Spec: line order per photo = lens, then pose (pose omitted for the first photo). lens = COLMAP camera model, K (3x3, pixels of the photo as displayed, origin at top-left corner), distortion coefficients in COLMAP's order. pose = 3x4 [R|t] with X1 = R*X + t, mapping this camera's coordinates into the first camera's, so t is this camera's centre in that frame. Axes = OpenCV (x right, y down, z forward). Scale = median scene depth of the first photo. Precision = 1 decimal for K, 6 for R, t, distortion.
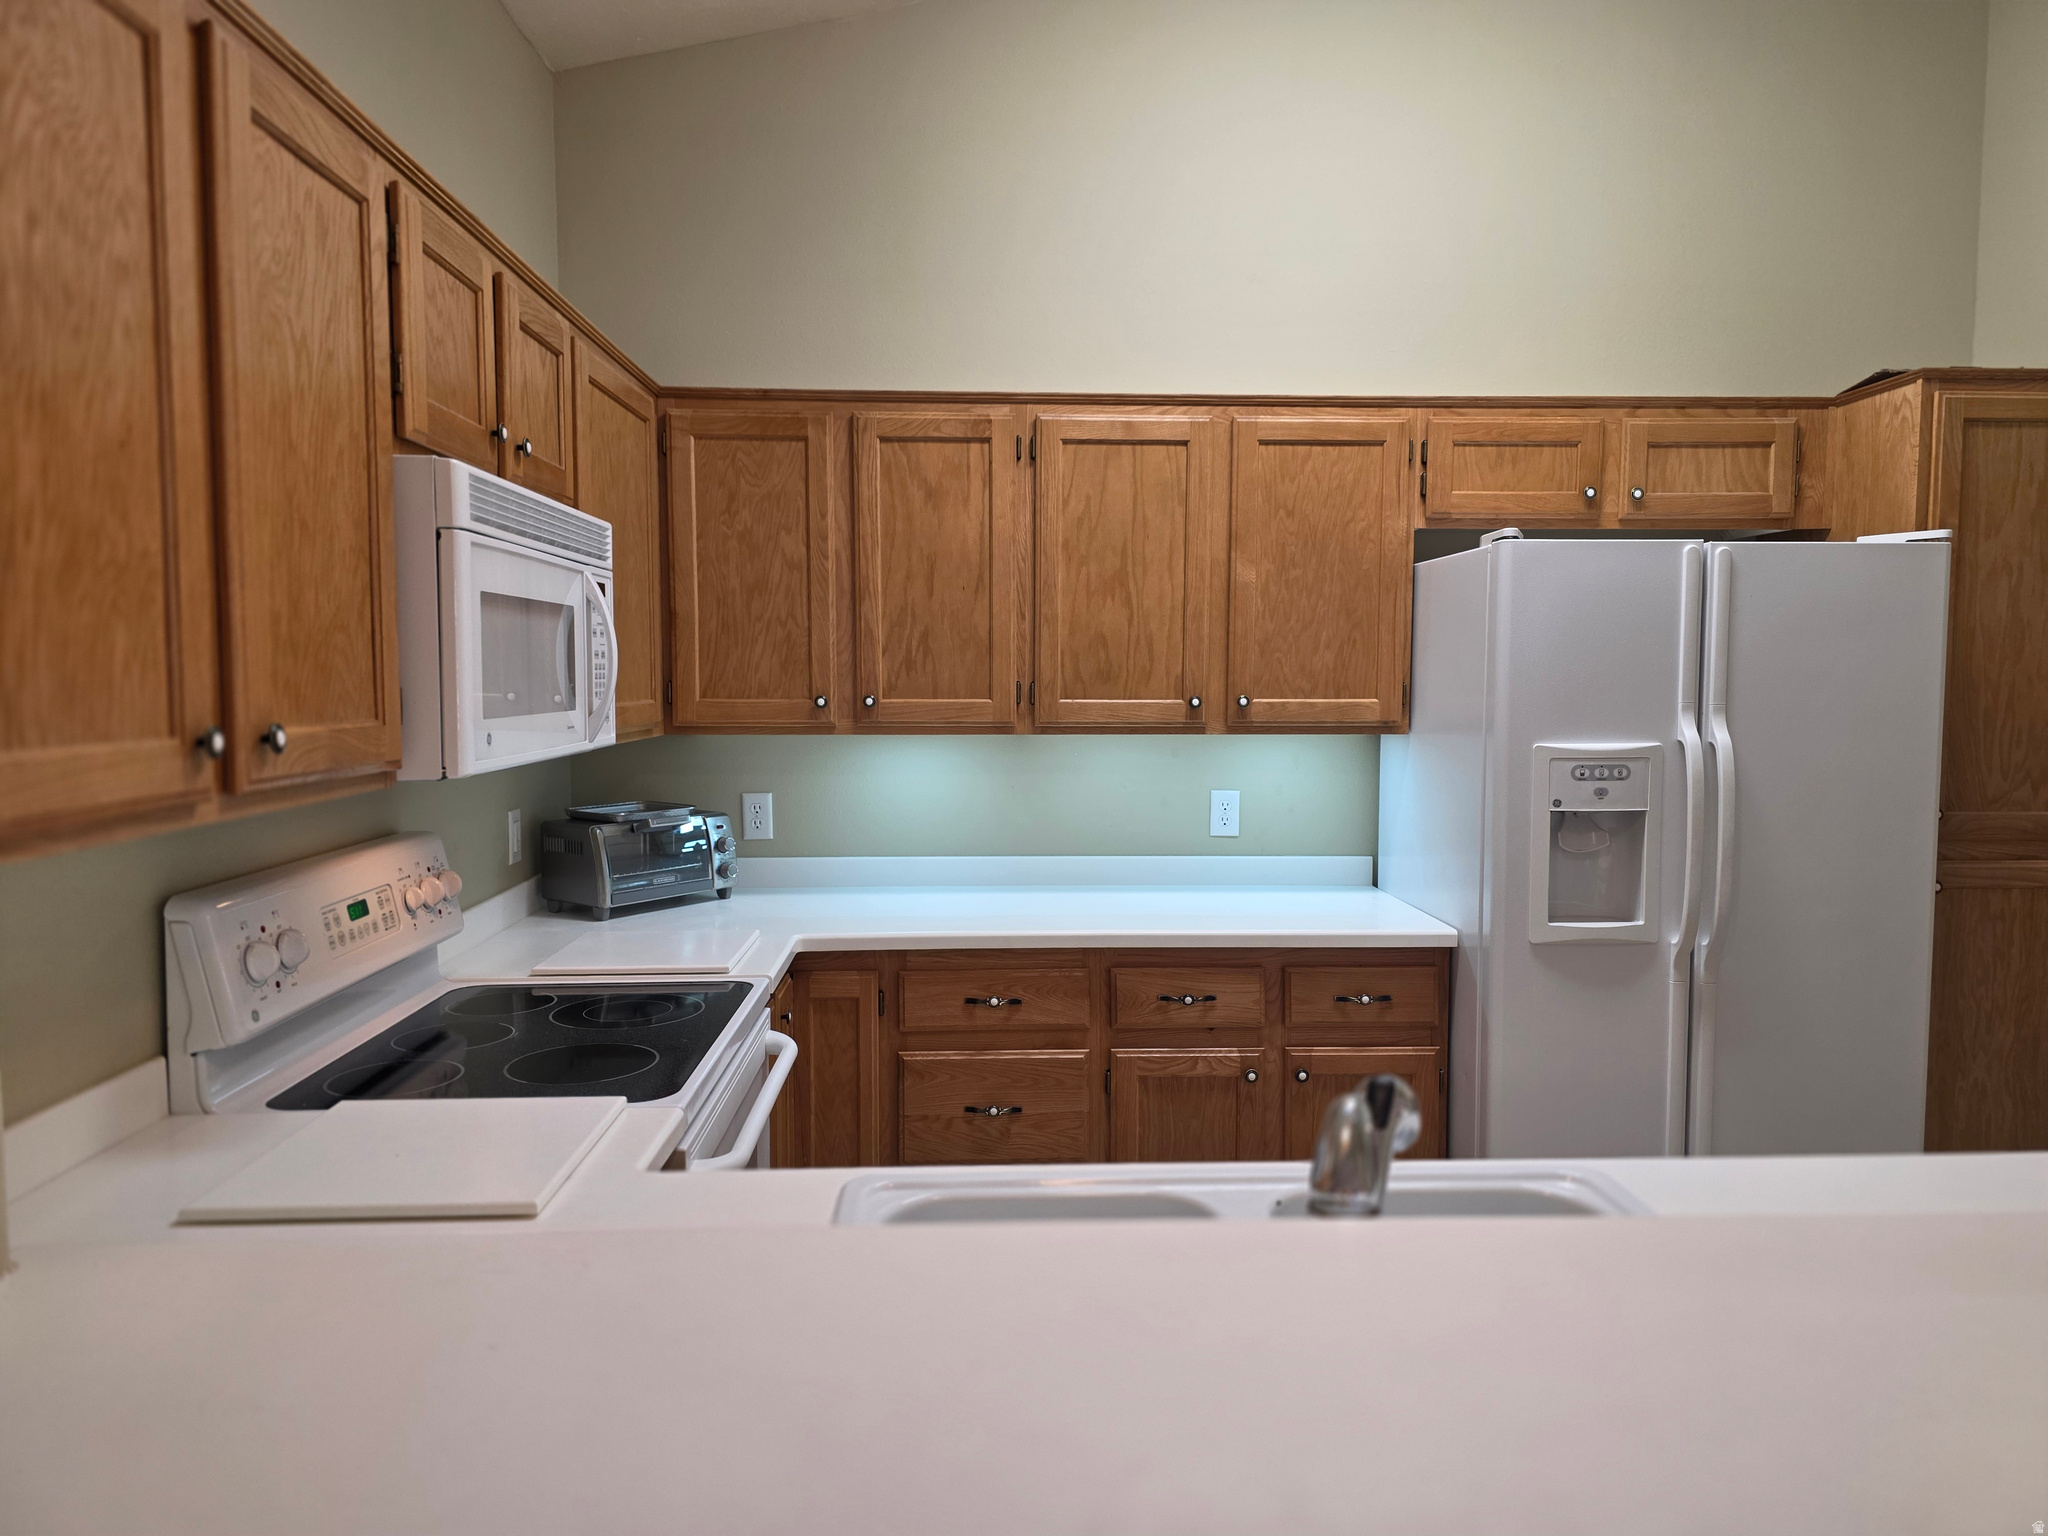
lens RADIAL K [[1404.4, 0, 1034.7], [0, 1404.4, 781.8], [0, 0, 1]] dist [0.038375, -0.016288]
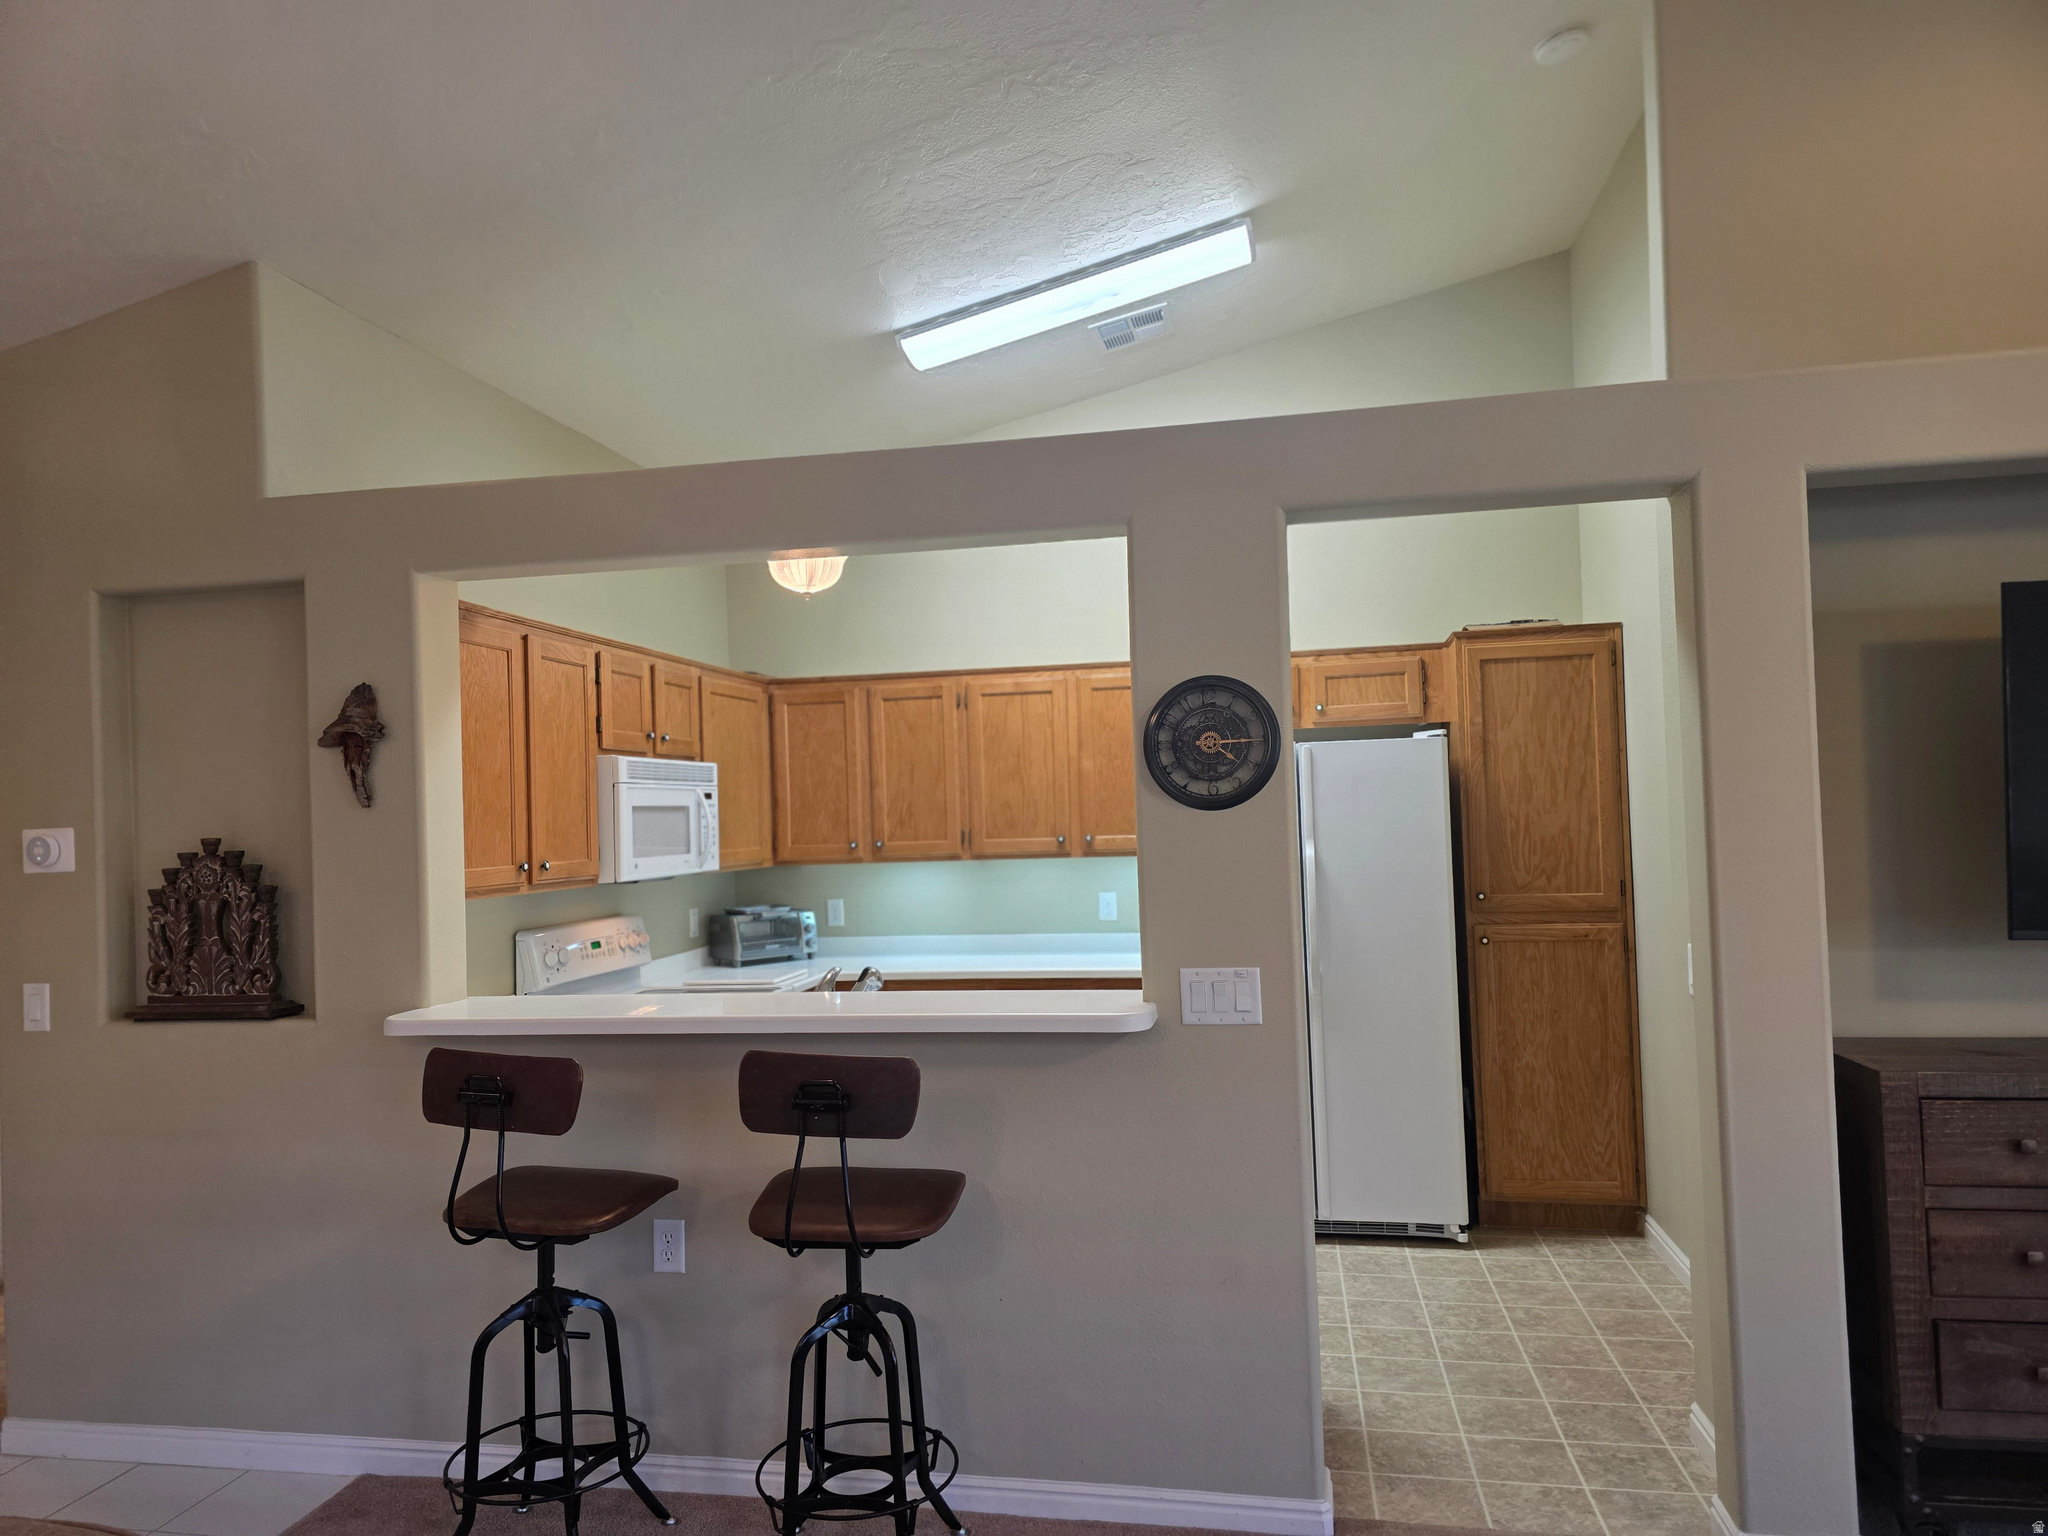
lens RADIAL K [[1404.4, 0, 1007.9], [0, 1404.4, 777.1], [0, 0, 1]] dist [0.038375, -0.016288]
pose [[0.968710, -0.039609, -0.245013, 0.488182], [0.014480, 0.994521, -0.103528, 0.045345], [0.247771, 0.096741, 0.963977, -0.697748]]
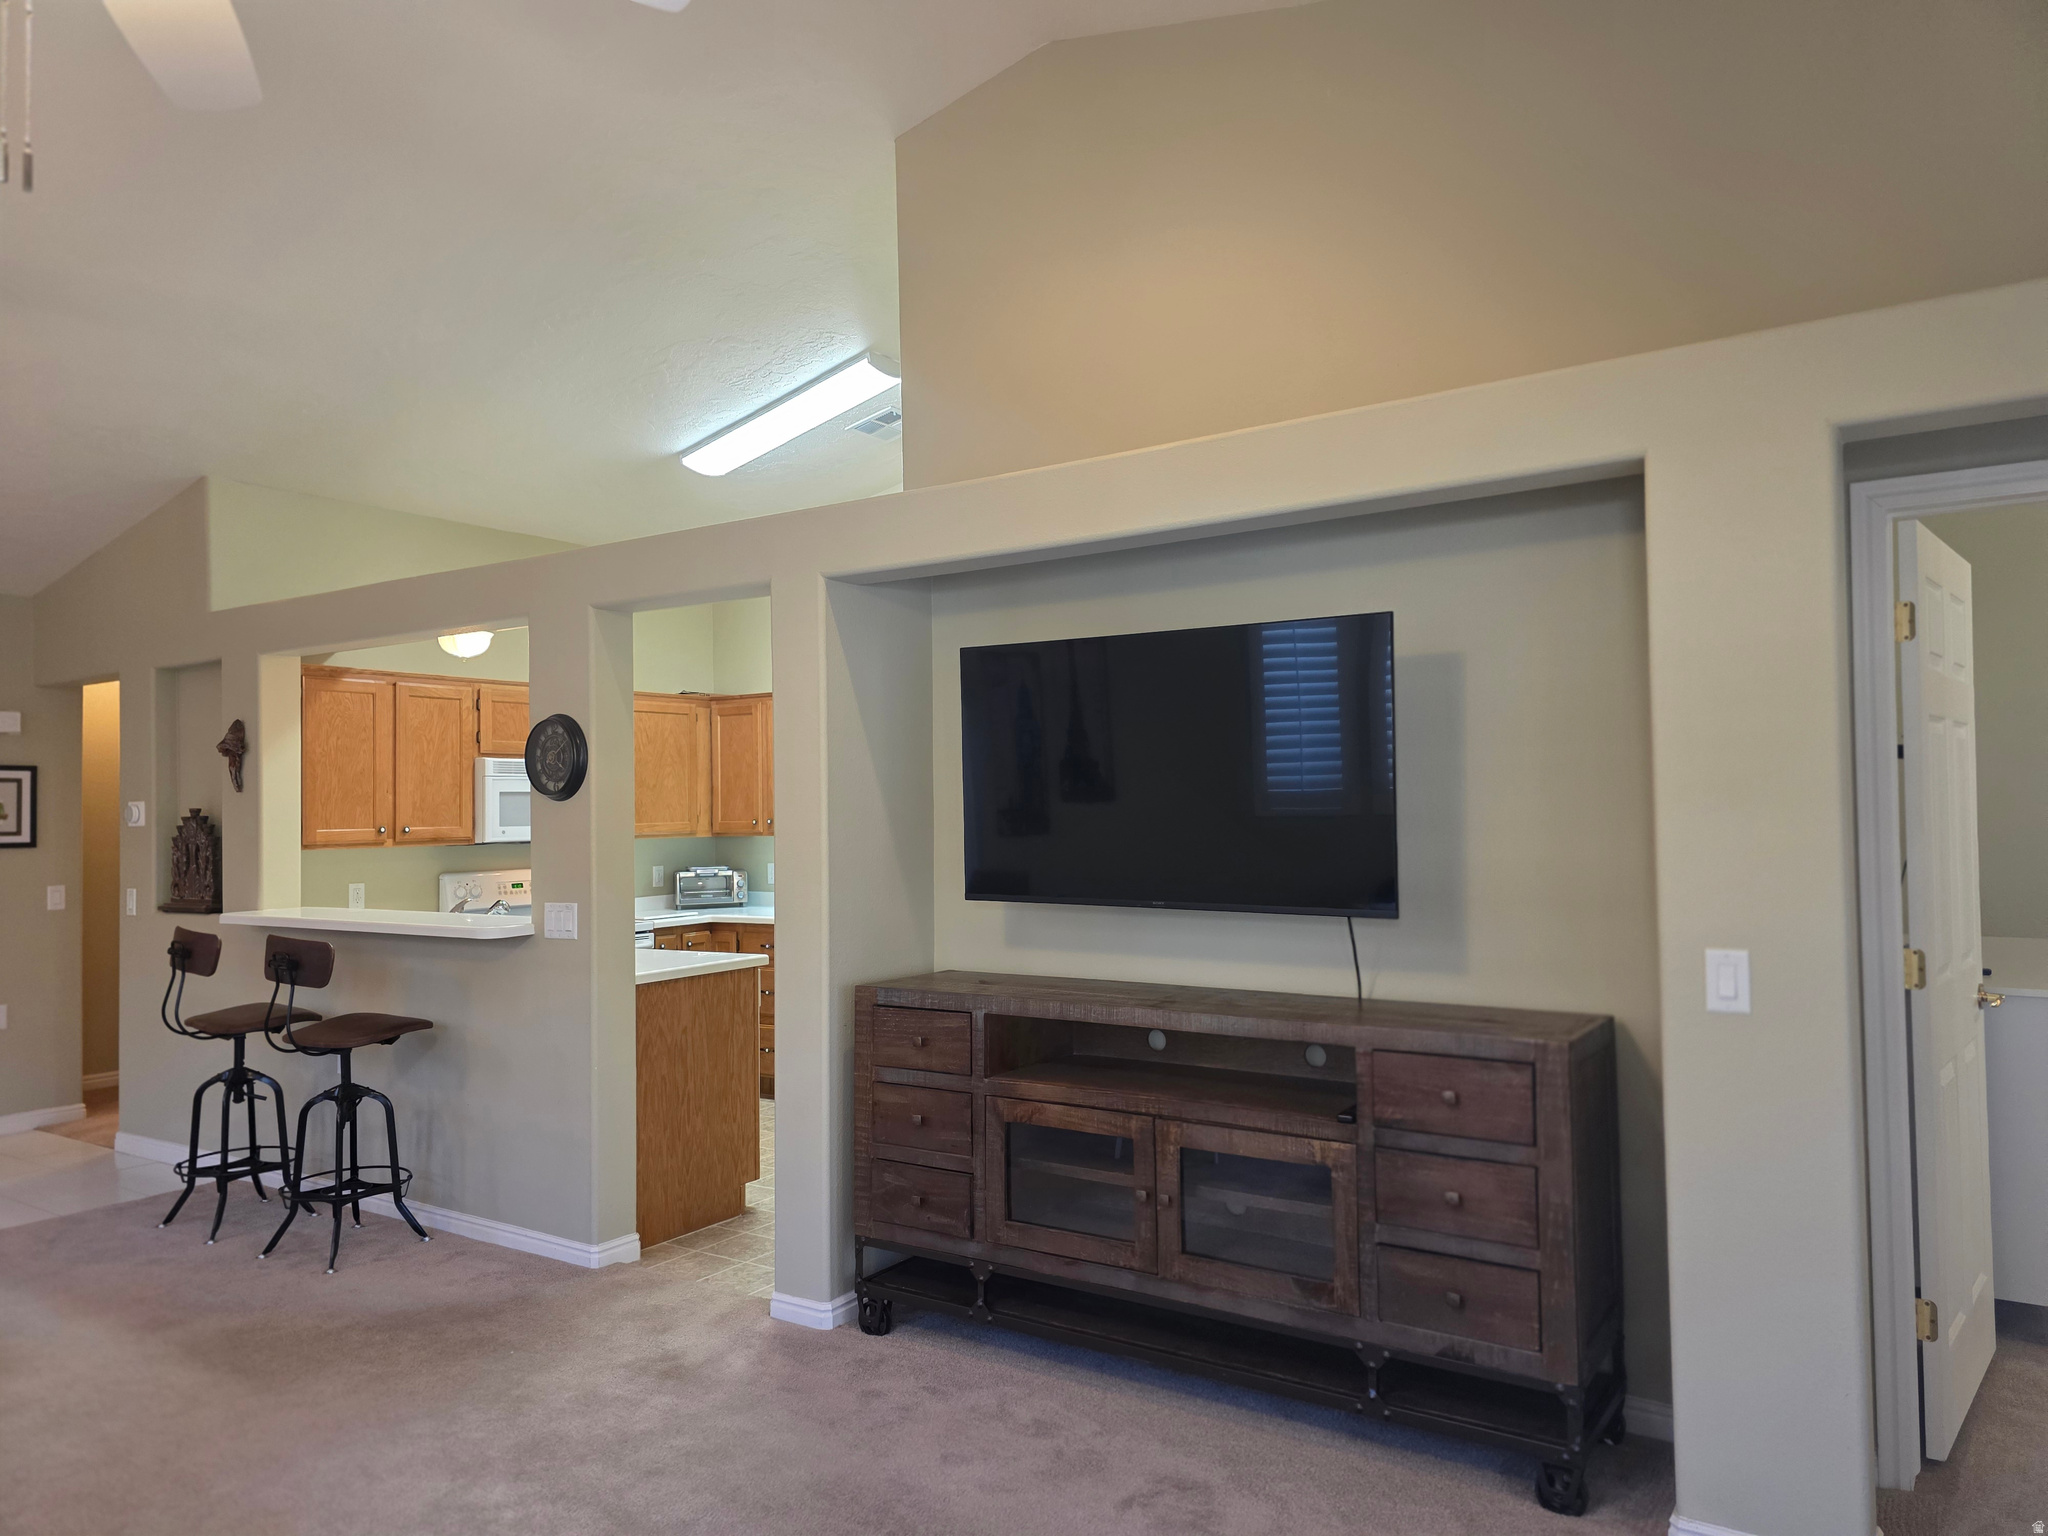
lens RADIAL K [[1393.5, 0, 1038.6], [0, 1393.5, 757.6], [0, 0, 1]] dist [0.003189, 0.000881]
pose [[0.802377, -0.039960, -0.595479, 1.665026], [-0.025740, 0.994511, -0.101421, 0.062743], [0.596263, 0.096705, 0.796944, -0.612143]]
